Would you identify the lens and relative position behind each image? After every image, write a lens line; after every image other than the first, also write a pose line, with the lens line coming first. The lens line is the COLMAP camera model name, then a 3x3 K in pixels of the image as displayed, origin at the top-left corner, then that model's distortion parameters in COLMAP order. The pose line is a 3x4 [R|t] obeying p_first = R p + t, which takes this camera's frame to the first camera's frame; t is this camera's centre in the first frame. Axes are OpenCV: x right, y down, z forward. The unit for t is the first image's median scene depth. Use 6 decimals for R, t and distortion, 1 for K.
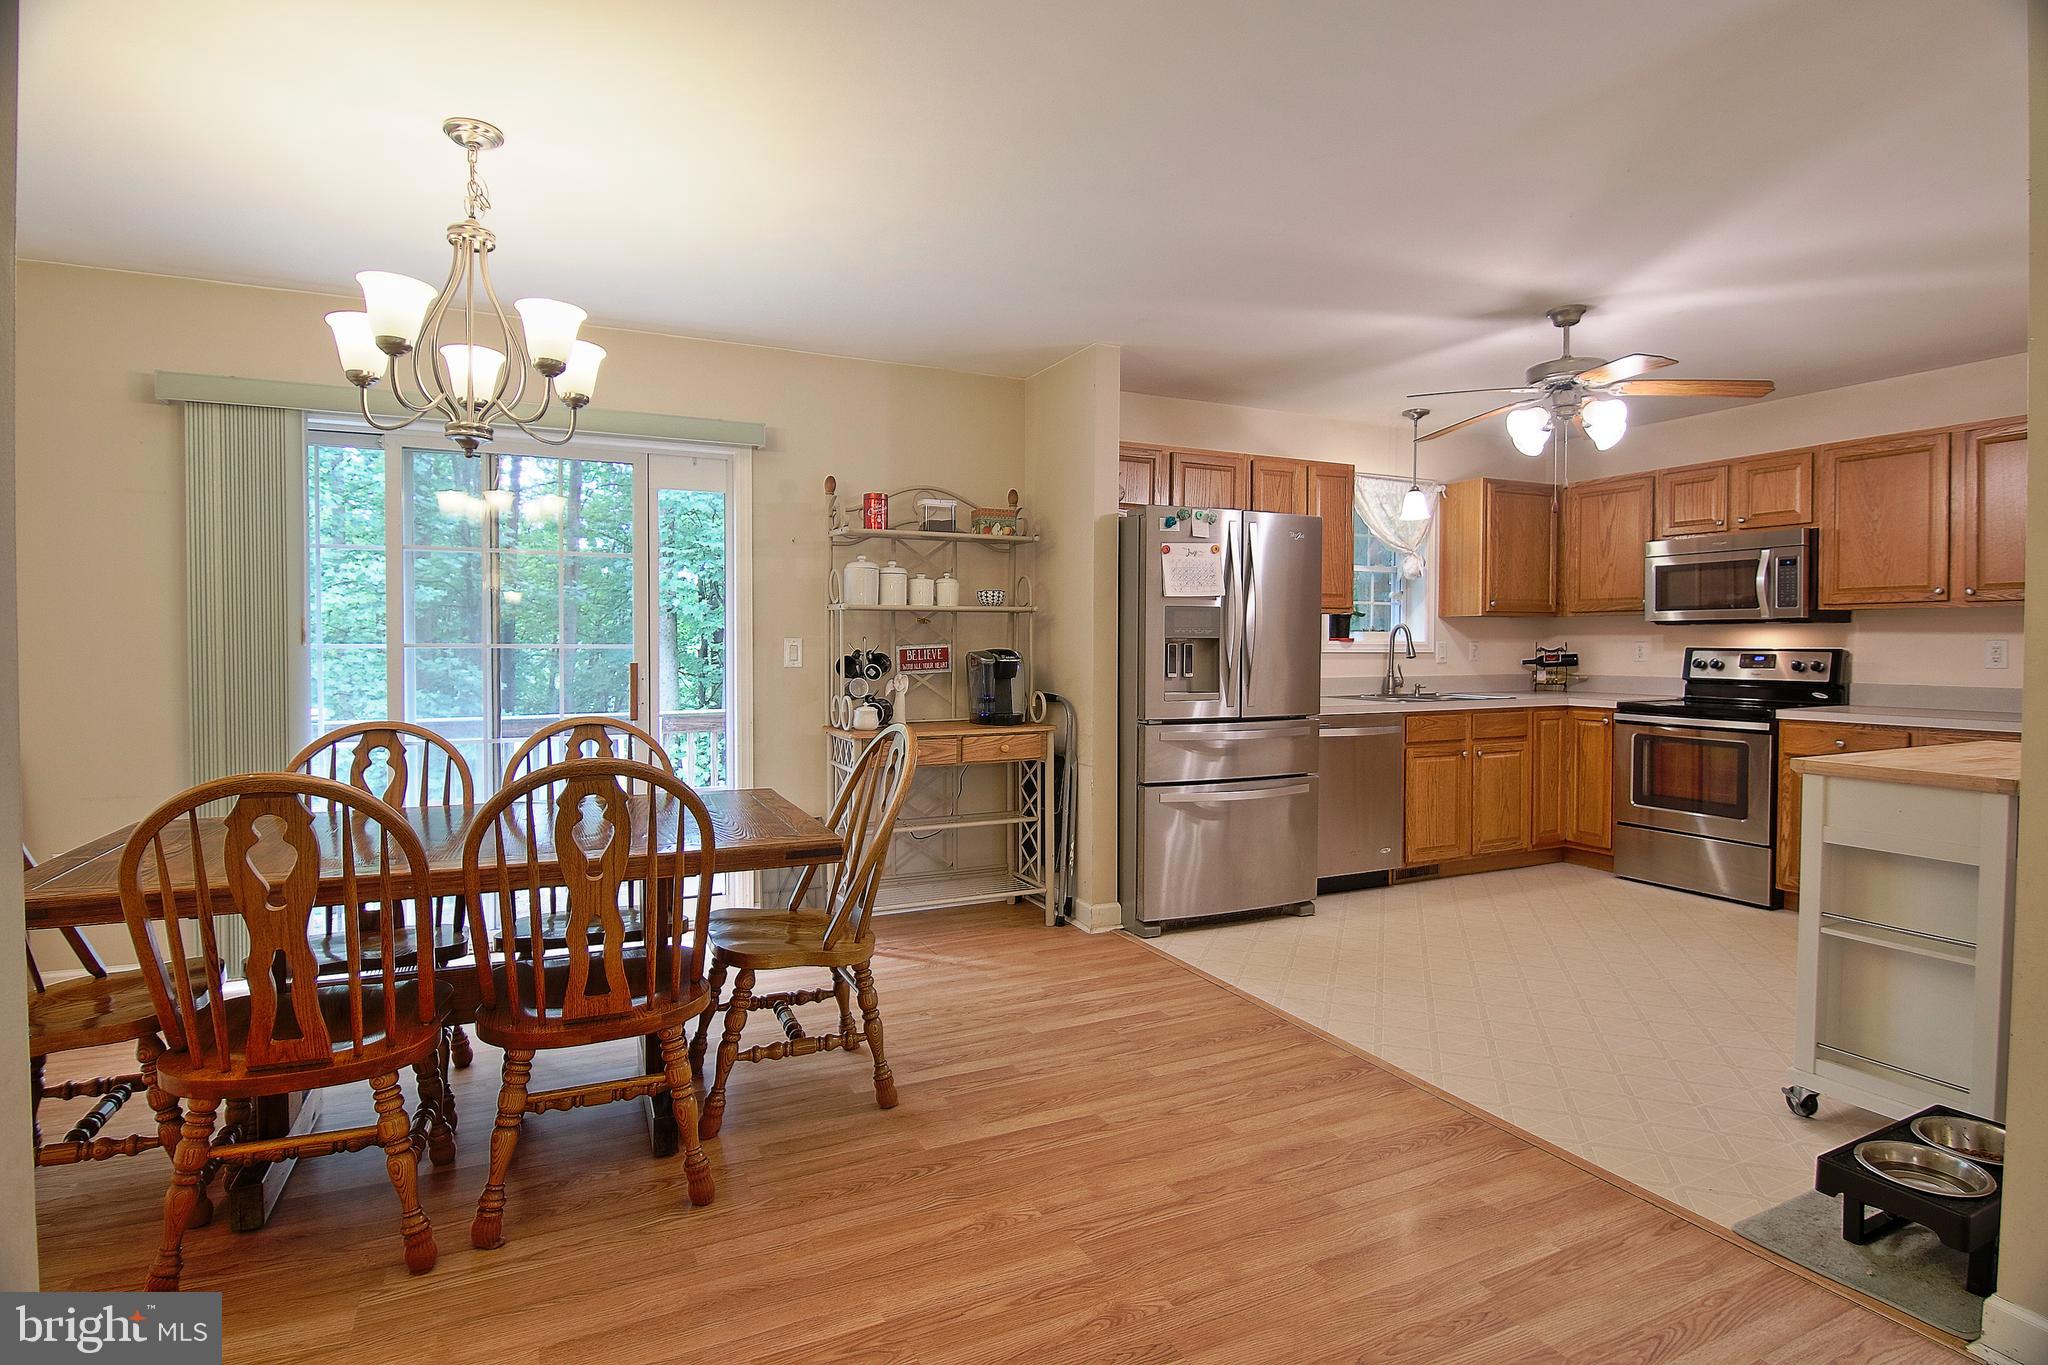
lens RADIAL K [[1033.6, 0, 1022.1], [0, 1033.6, 670.9], [0, 0, 1]] dist [-0.002652, -0.016138]
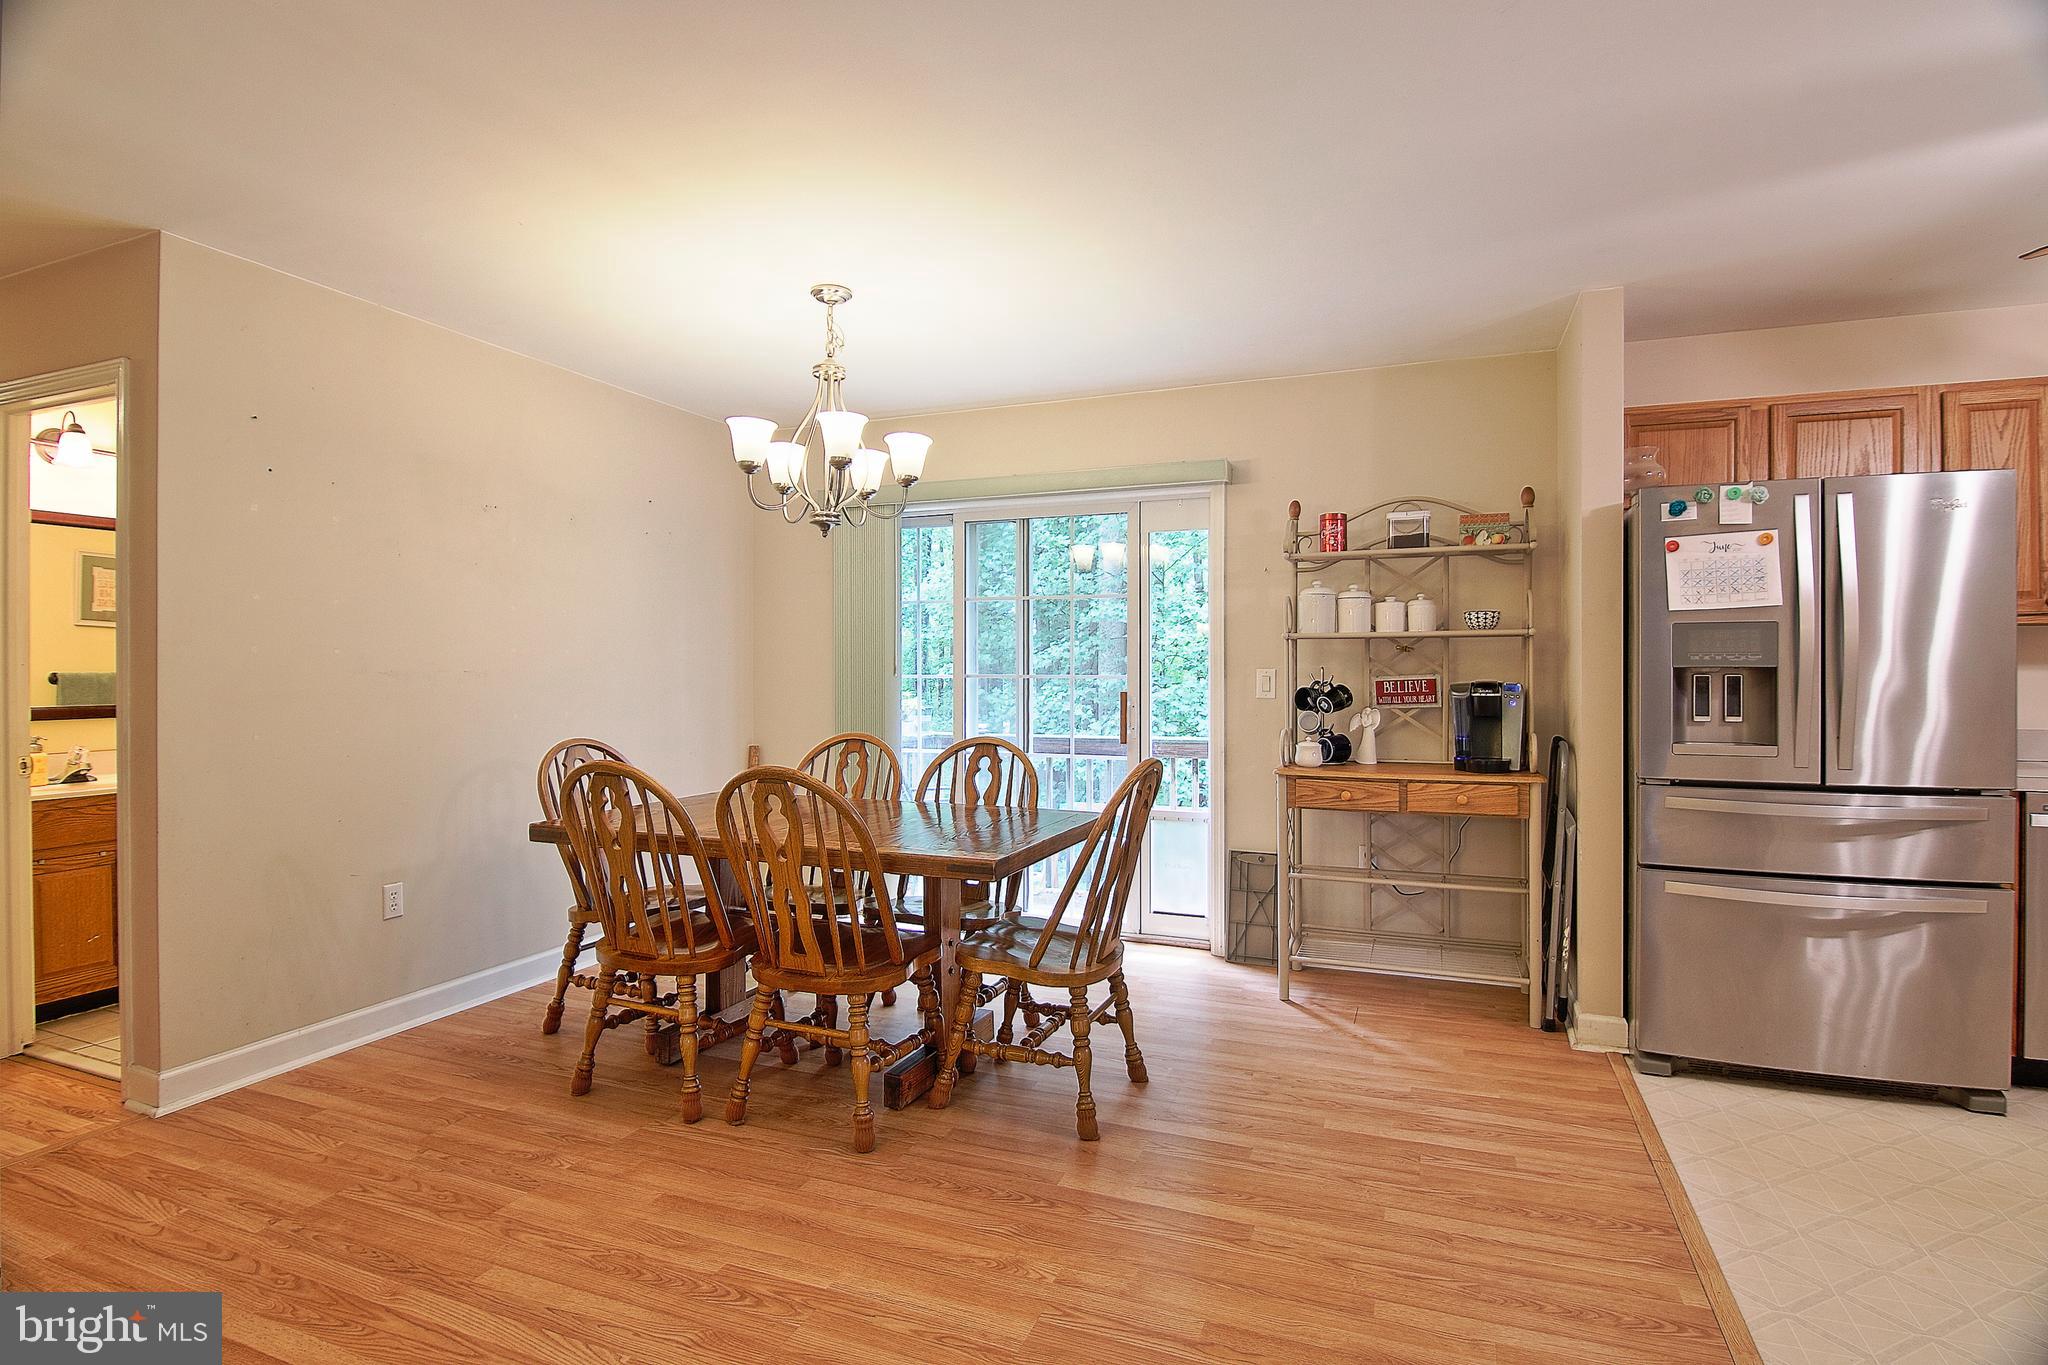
lens RADIAL K [[1033.6, 0, 1022.1], [0, 1033.6, 670.9], [0, 0, 1]] dist [-0.002652, -0.016138]
pose [[0.676919, -0.002341, -0.736054, 0.344694], [-0.017747, 0.999652, -0.019501, -0.006401], [0.735843, 0.026263, 0.676642, 0.161465]]
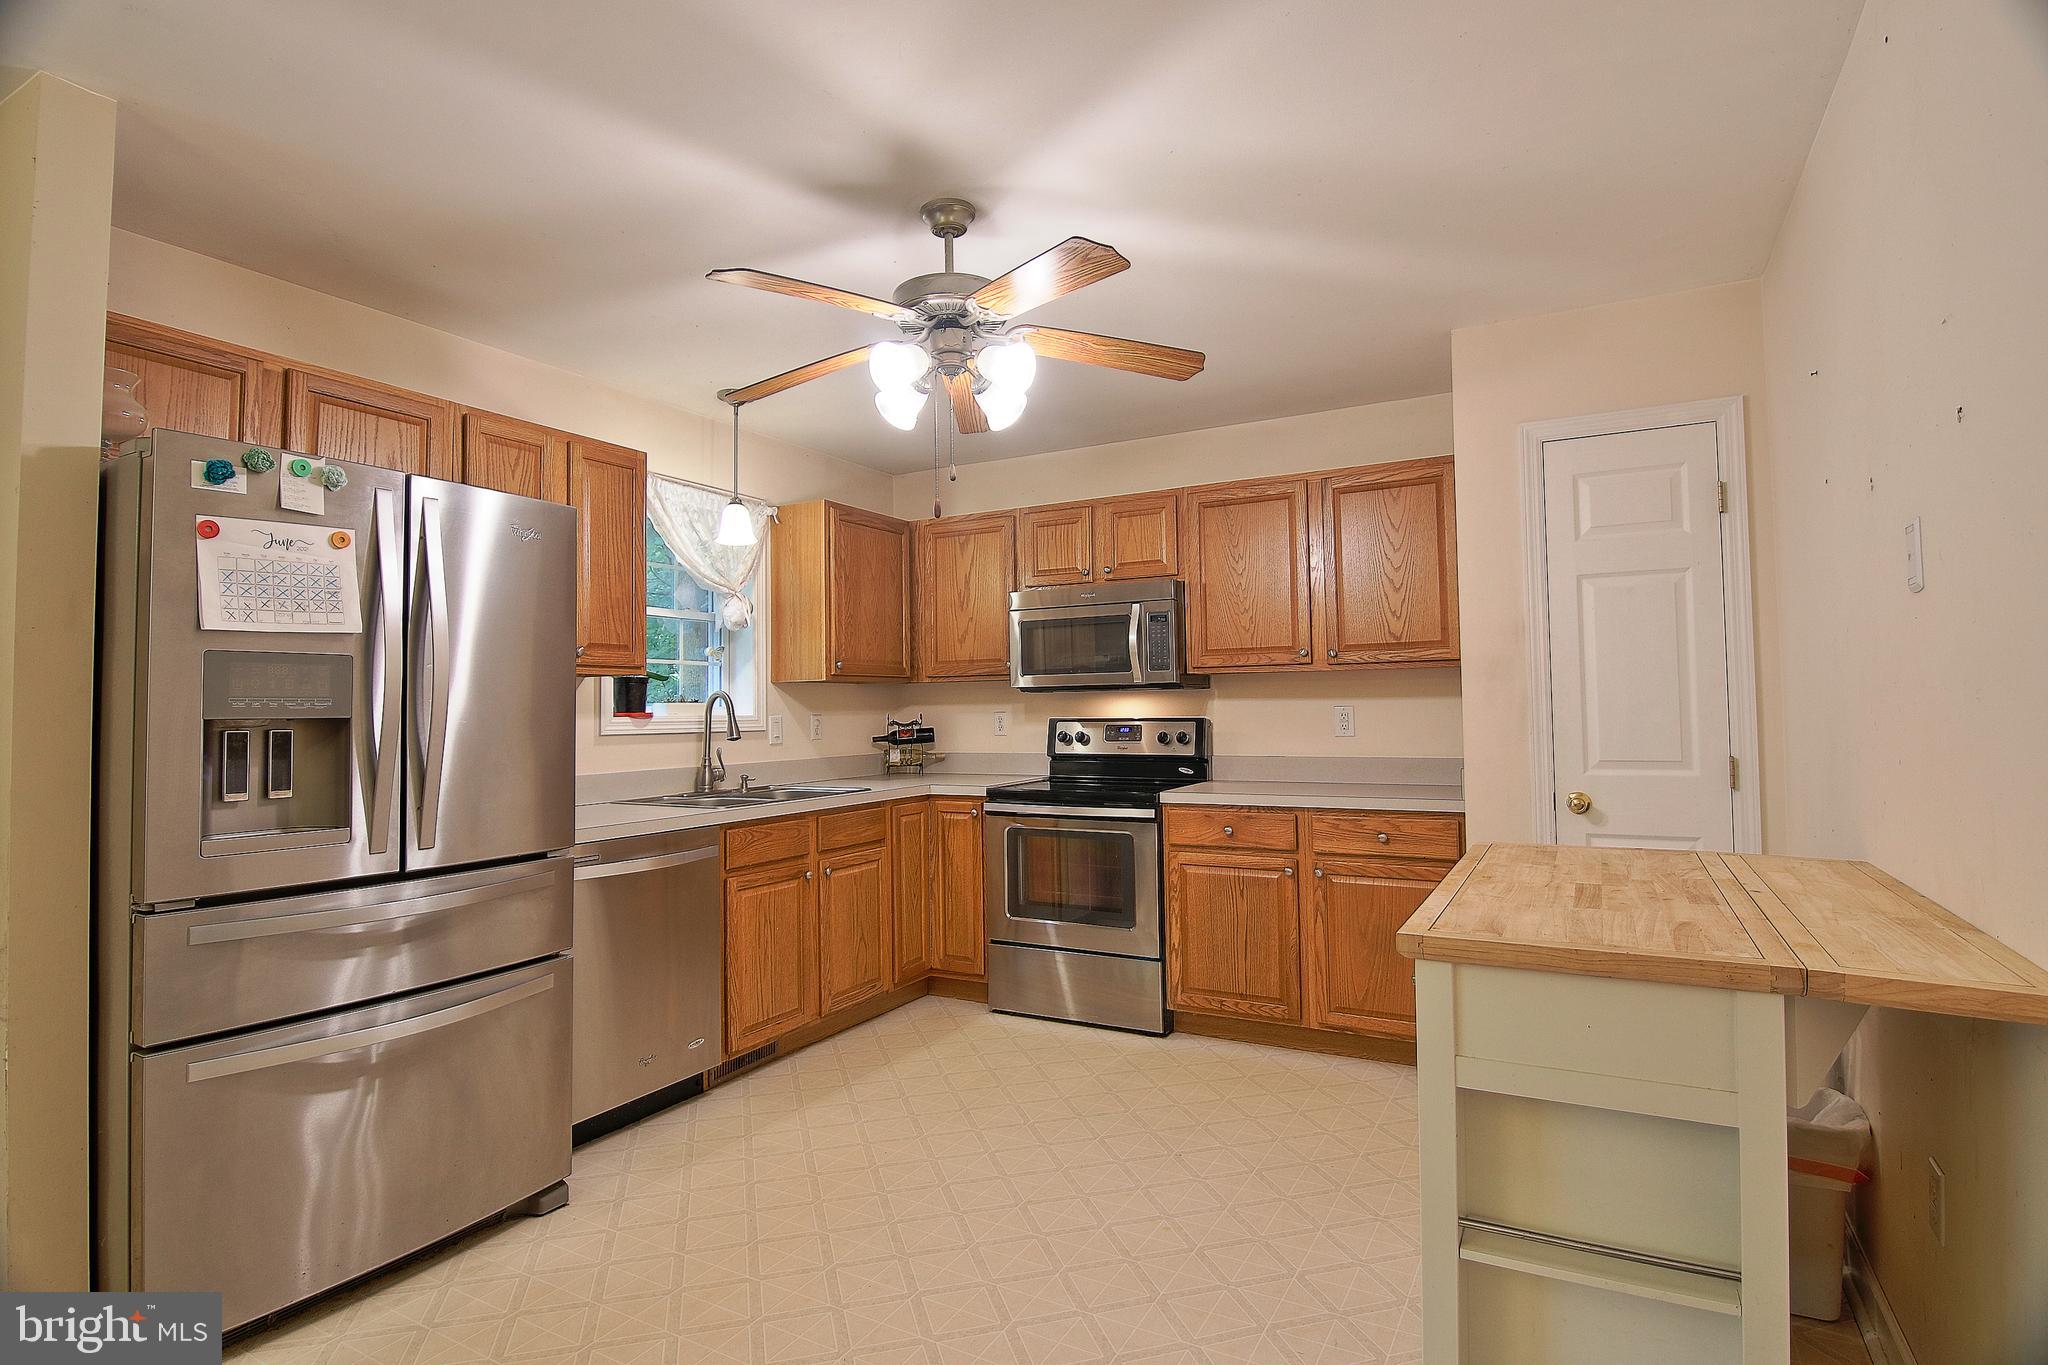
lens RADIAL K [[1033.6, 0, 1022.1], [0, 1033.6, 670.9], [0, 0, 1]] dist [-0.002652, -0.016138]
pose [[0.815666, 0.010776, 0.578423, 0.163257], [0.029364, 0.997767, -0.059996, -0.014188], [-0.577777, 0.065922, 0.813528, 0.393508]]
